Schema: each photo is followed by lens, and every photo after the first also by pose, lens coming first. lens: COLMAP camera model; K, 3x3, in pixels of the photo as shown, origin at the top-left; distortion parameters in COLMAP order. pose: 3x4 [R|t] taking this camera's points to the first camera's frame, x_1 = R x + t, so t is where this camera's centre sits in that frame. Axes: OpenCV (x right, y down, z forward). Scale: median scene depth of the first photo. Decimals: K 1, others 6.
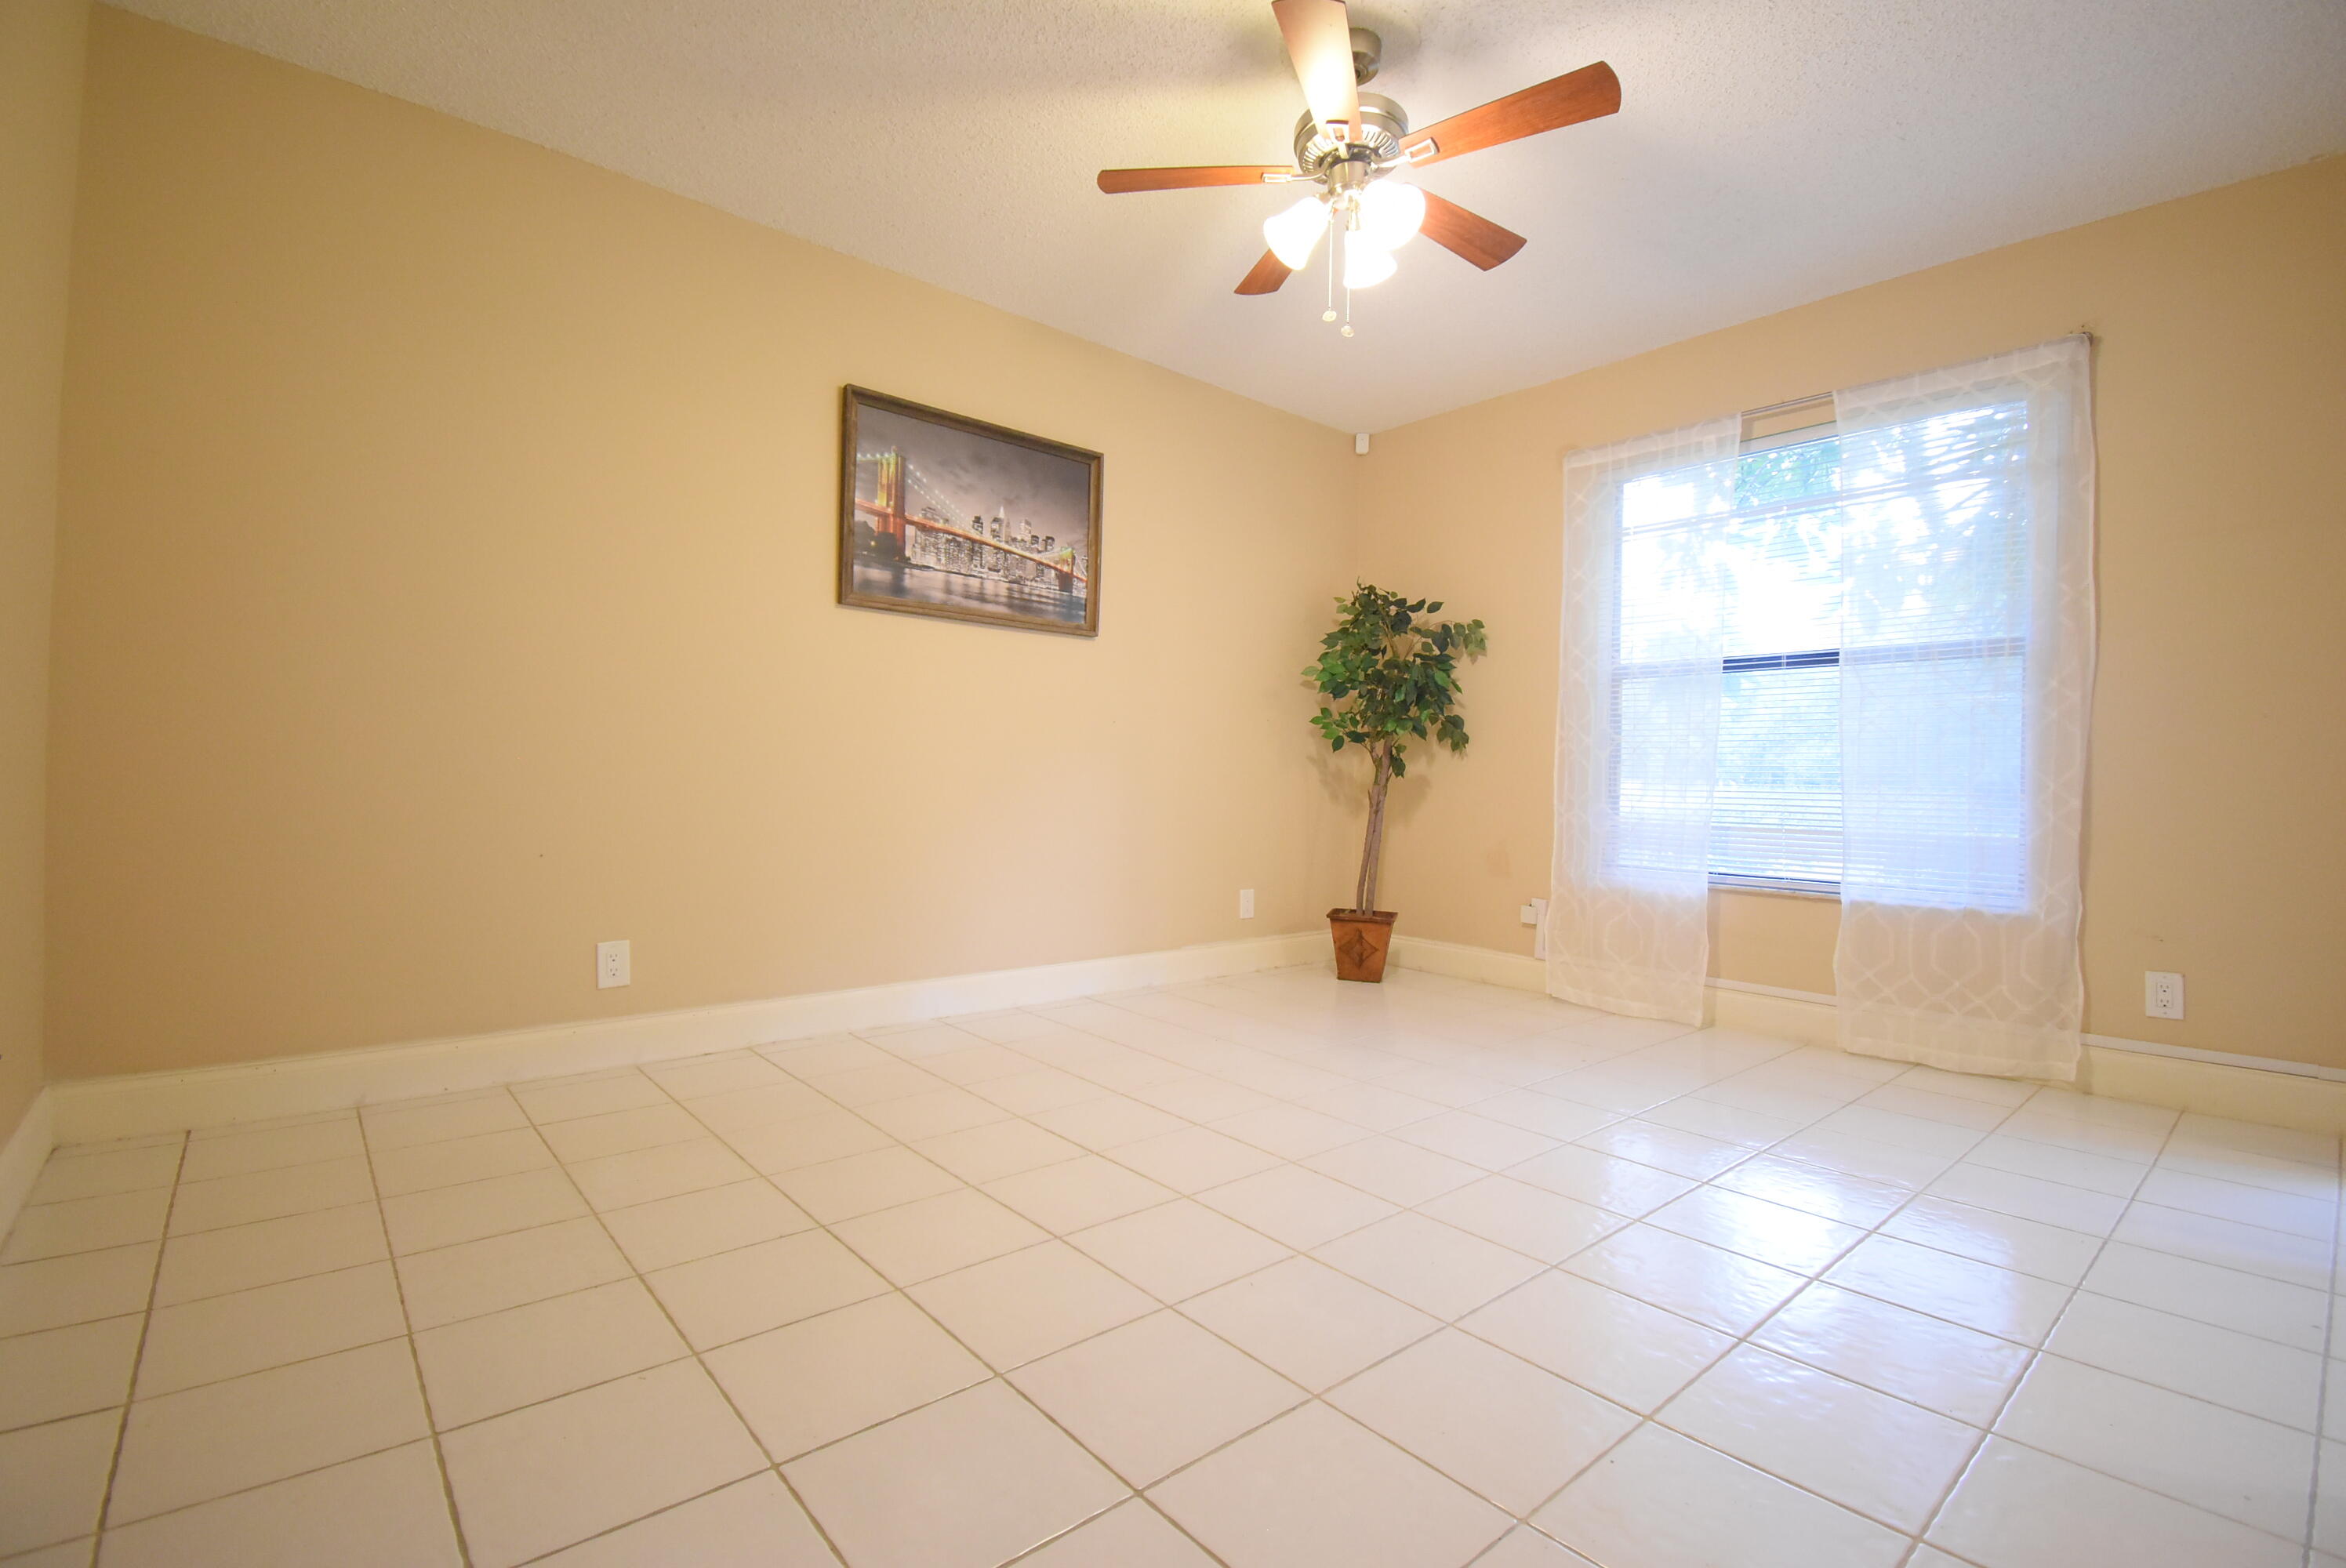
lens RADIAL K [[1039.4, 0, 1163.2], [0, 1039.4, 778.3], [0, 0, 1]] dist [-0.005965, -0.011597]
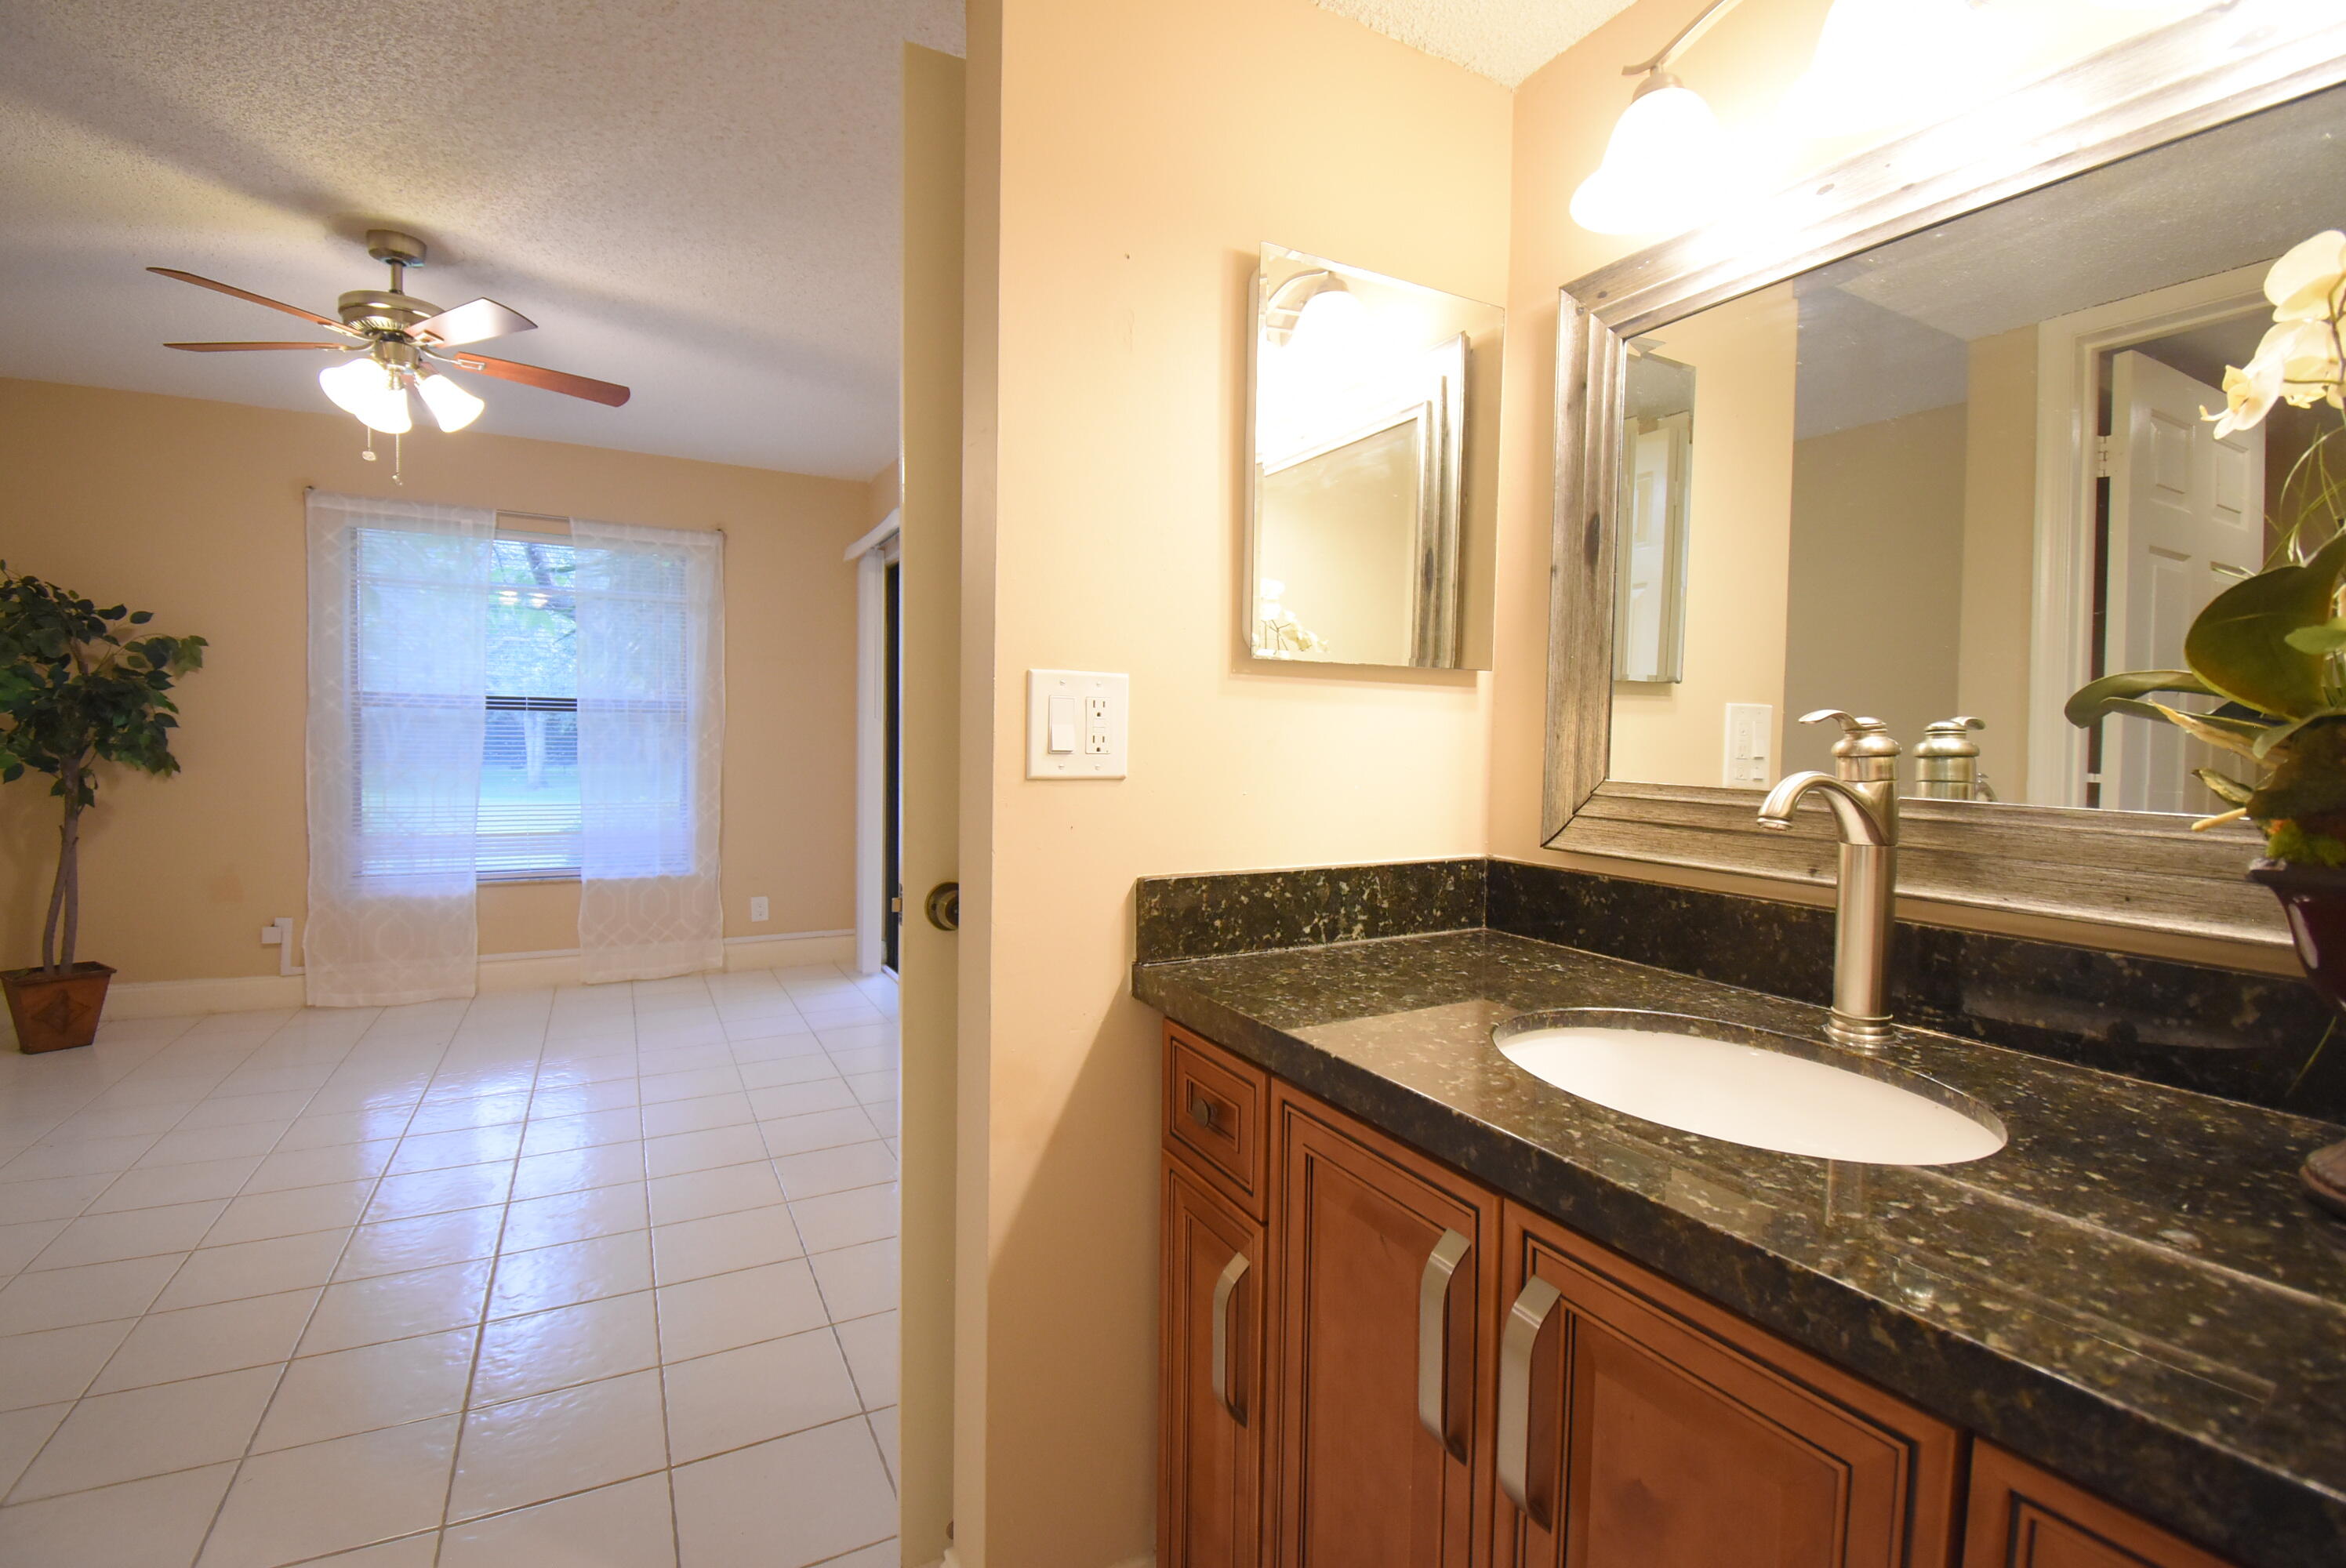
lens RADIAL K [[1039.4, 0, 1171.6], [0, 1039.4, 776.9], [0, 0, 1]] dist [-0.005965, -0.011597]
pose [[0.188497, -0.045626, 0.981013, -0.496414], [-0.009346, 0.998792, 0.048248, -0.086321], [-0.982029, -0.018263, 0.187843, -0.052774]]
